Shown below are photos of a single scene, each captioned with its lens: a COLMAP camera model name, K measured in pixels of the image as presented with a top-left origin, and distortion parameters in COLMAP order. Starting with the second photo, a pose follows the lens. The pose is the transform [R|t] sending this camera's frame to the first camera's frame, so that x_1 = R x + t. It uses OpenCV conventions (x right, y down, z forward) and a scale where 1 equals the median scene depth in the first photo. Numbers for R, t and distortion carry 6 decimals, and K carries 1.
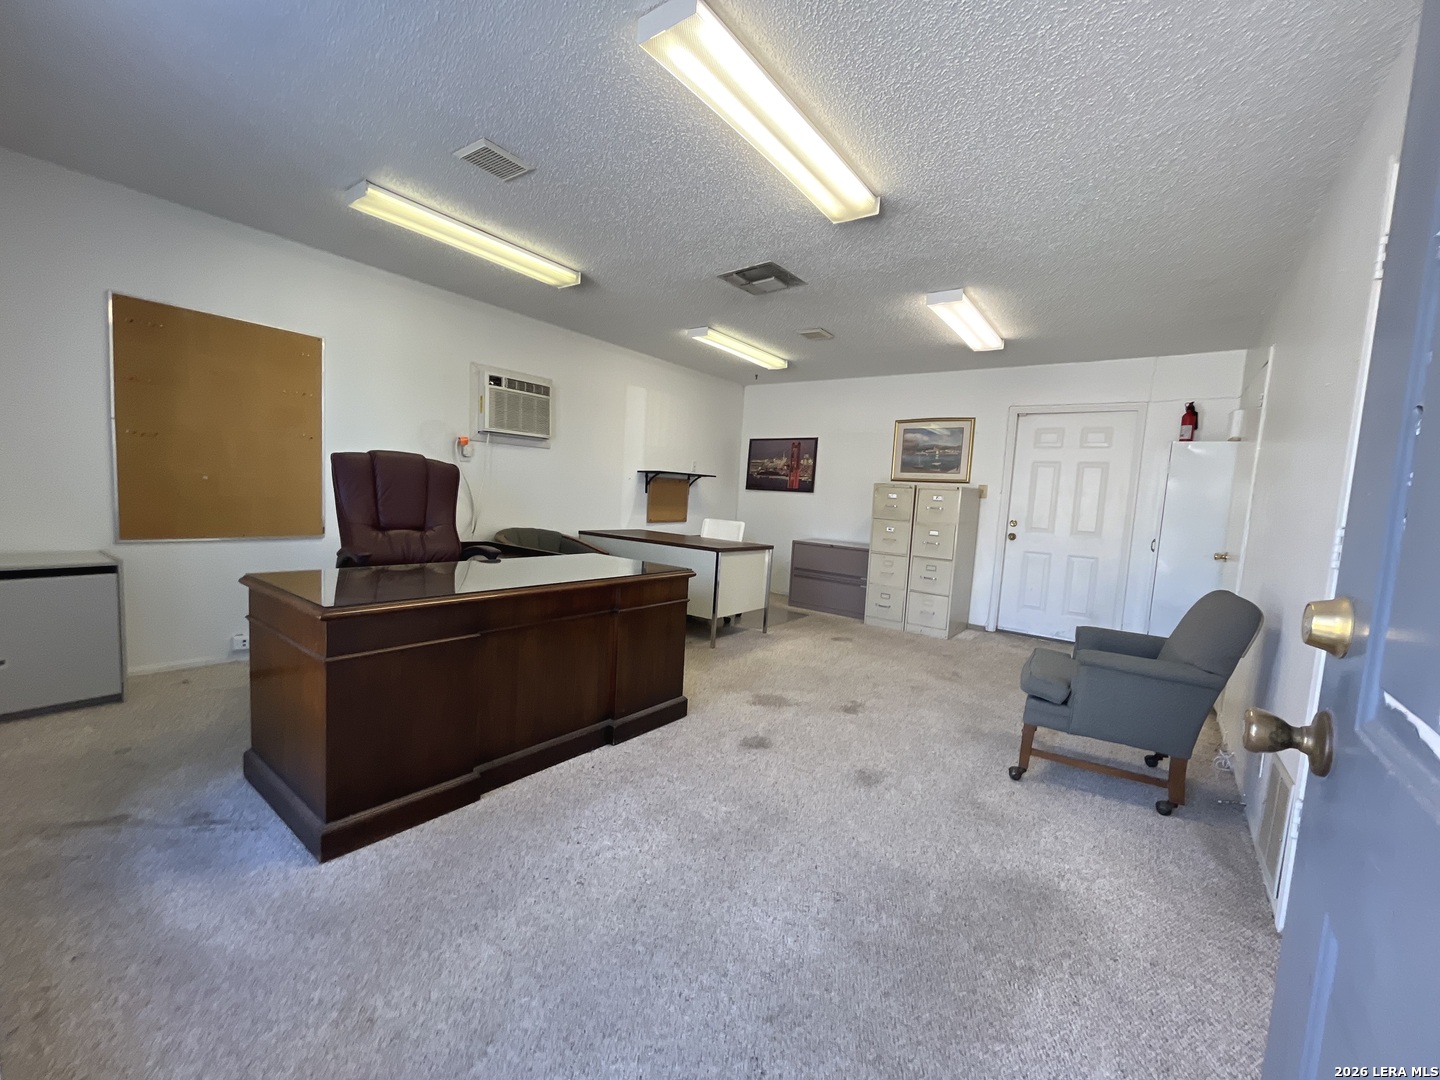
lens RADIAL K [[585.9, 0, 717.1], [0, 585.9, 543.4], [0, 0, 1]] dist [-0.001084, -0.000075]
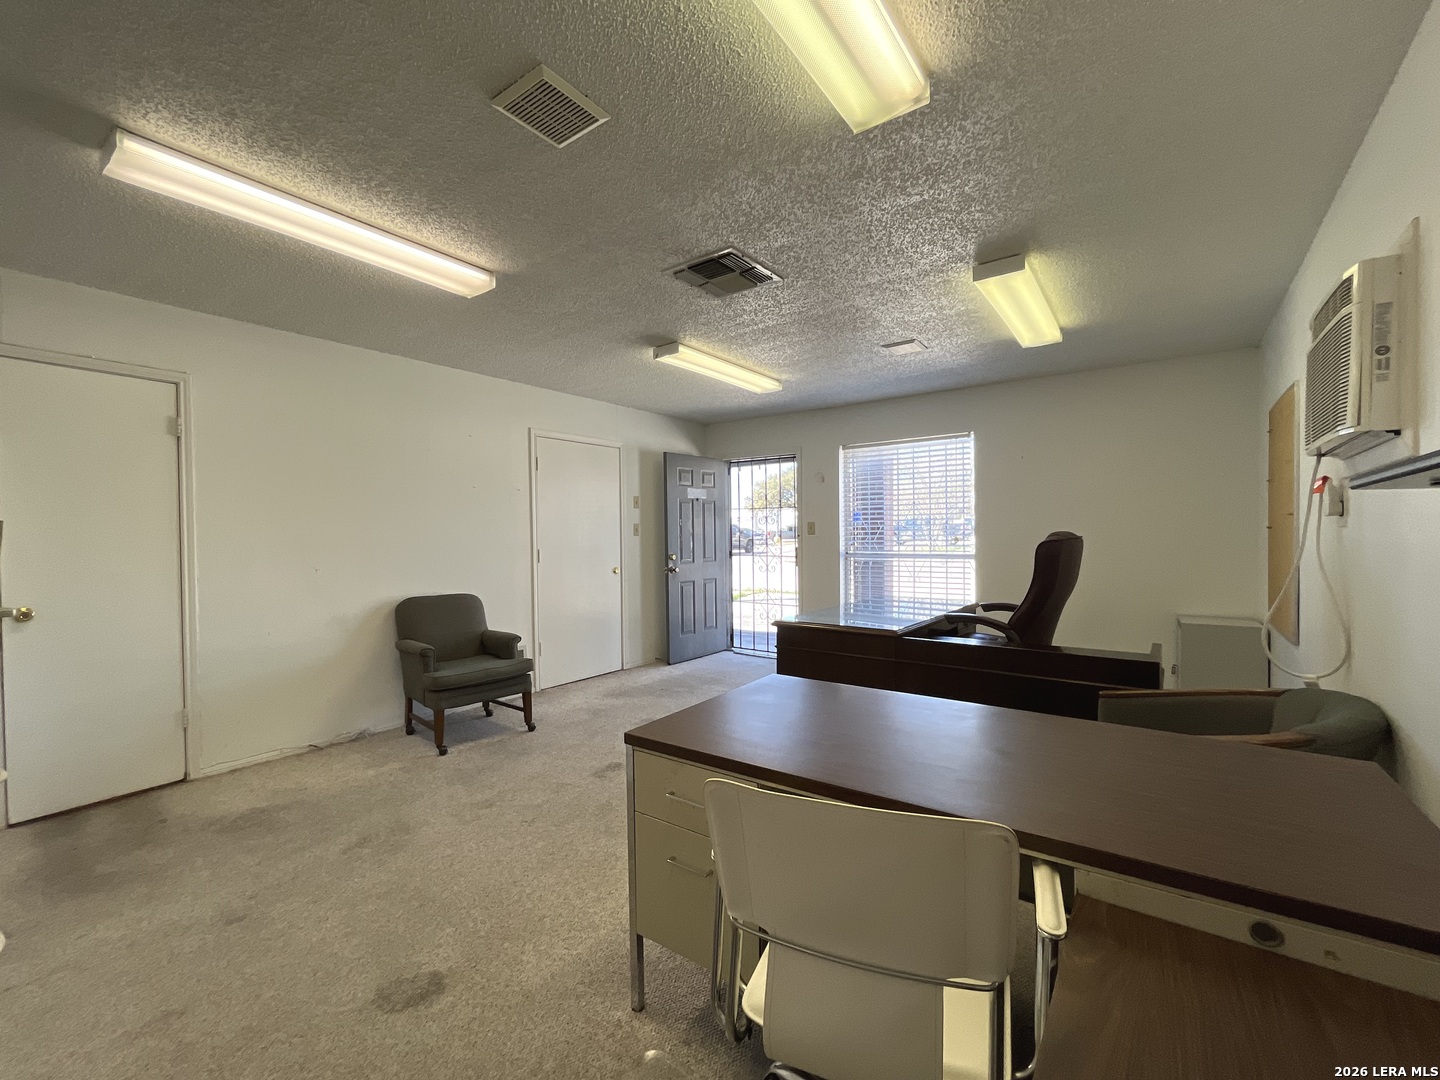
lens RADIAL K [[611.6, 0, 720.0], [0, 611.6, 540.0], [0, 0, 1]] dist [-0.002081, -0.000250]
pose [[-0.998760, -0.047158, -0.015947, 0.078118], [-0.048444, 0.994465, 0.093233, -0.196790], [0.011462, 0.093890, -0.995517, 1.942746]]
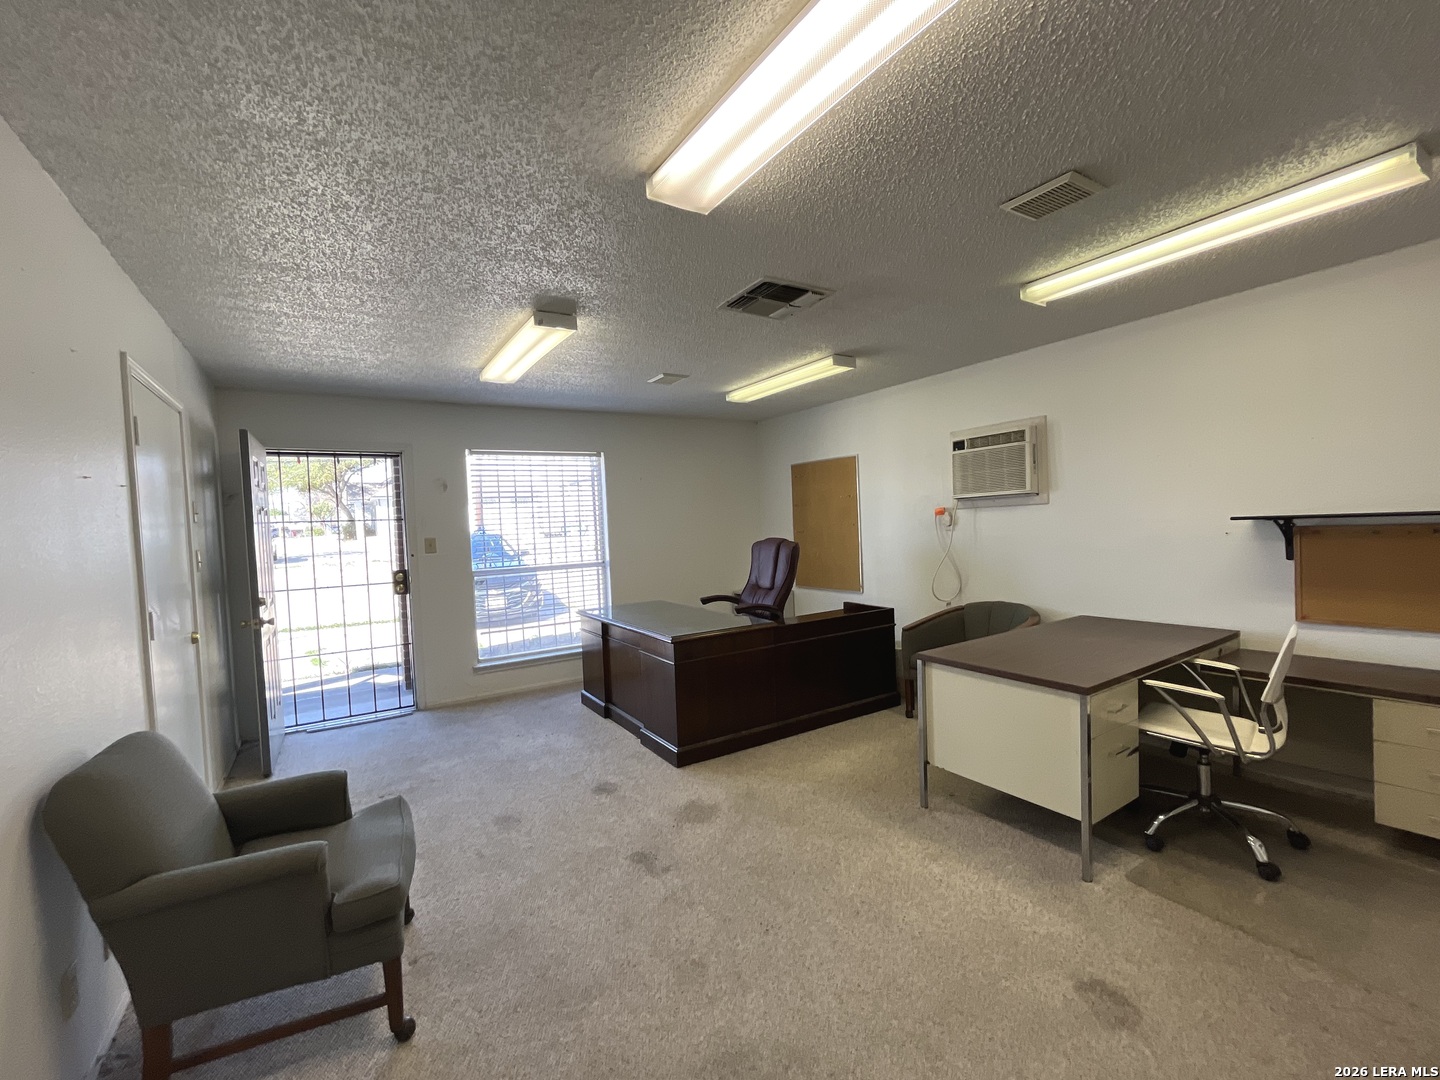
lens RADIAL K [[611.6, 0, 720.0], [0, 611.6, 540.0], [0, 0, 1]] dist [-0.002081, -0.000250]
pose [[-0.349986, -0.015185, -0.936632, 0.922544], [-0.058172, 0.998291, 0.005552, -0.138982], [0.934947, 0.056429, -0.350271, 1.316149]]
